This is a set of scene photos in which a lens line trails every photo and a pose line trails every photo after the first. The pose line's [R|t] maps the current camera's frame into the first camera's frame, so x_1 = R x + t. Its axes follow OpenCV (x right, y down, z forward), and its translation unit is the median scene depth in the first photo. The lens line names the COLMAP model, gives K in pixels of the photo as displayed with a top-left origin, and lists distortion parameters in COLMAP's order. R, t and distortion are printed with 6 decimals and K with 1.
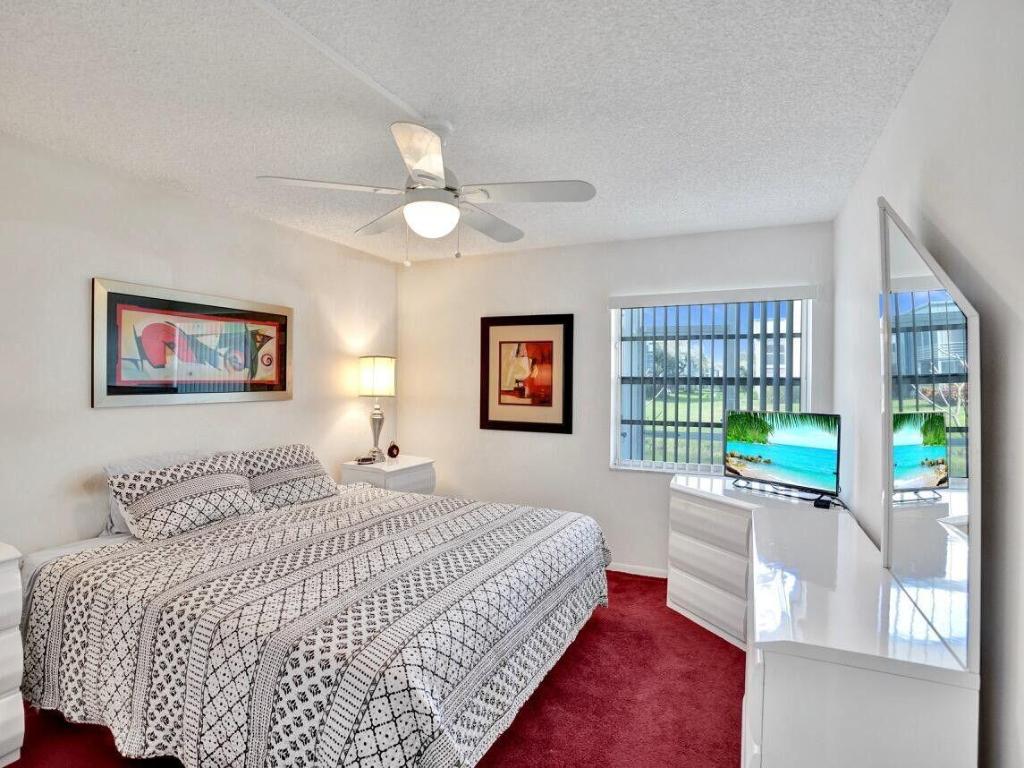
lens RADIAL K [[531.0, 0, 508.6], [0, 531.0, 385.5], [0, 0, 1]] dist [-0.065629, 0.024191]
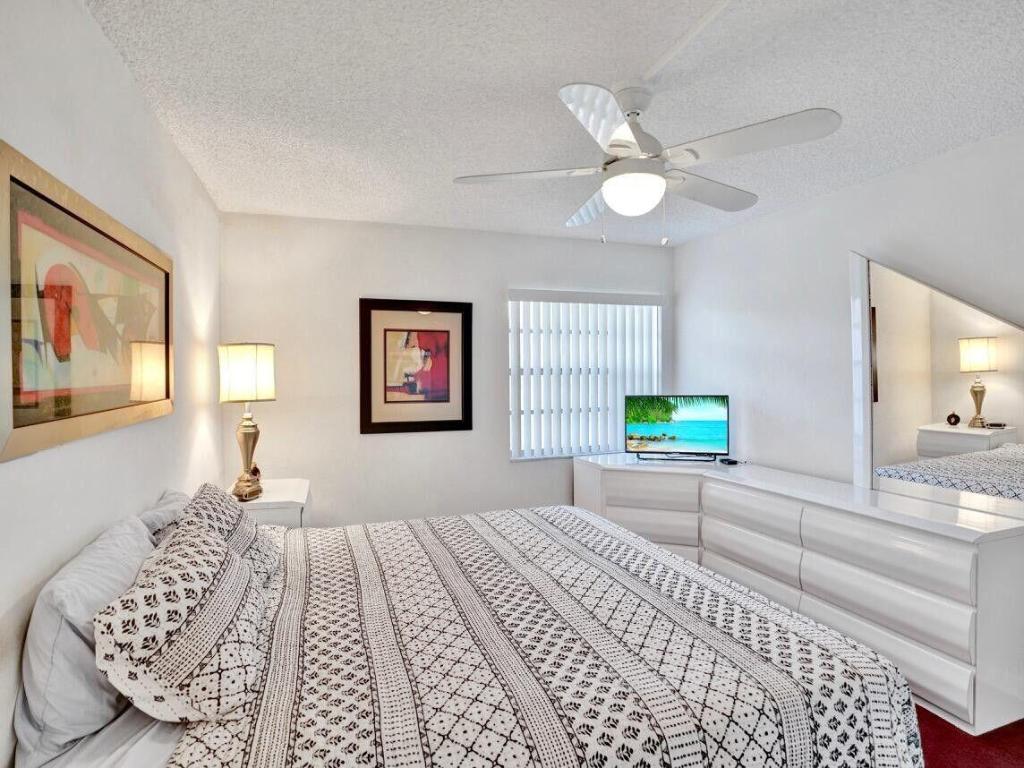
lens RADIAL K [[531.0, 0, 503.3], [0, 531.0, 376.3], [0, 0, 1]] dist [-0.065629, 0.024191]
pose [[0.724306, -0.020348, 0.689178, -0.473708], [0.020248, 0.999761, 0.008238, -0.010429], [-0.689181, 0.007988, 0.724545, 0.264406]]
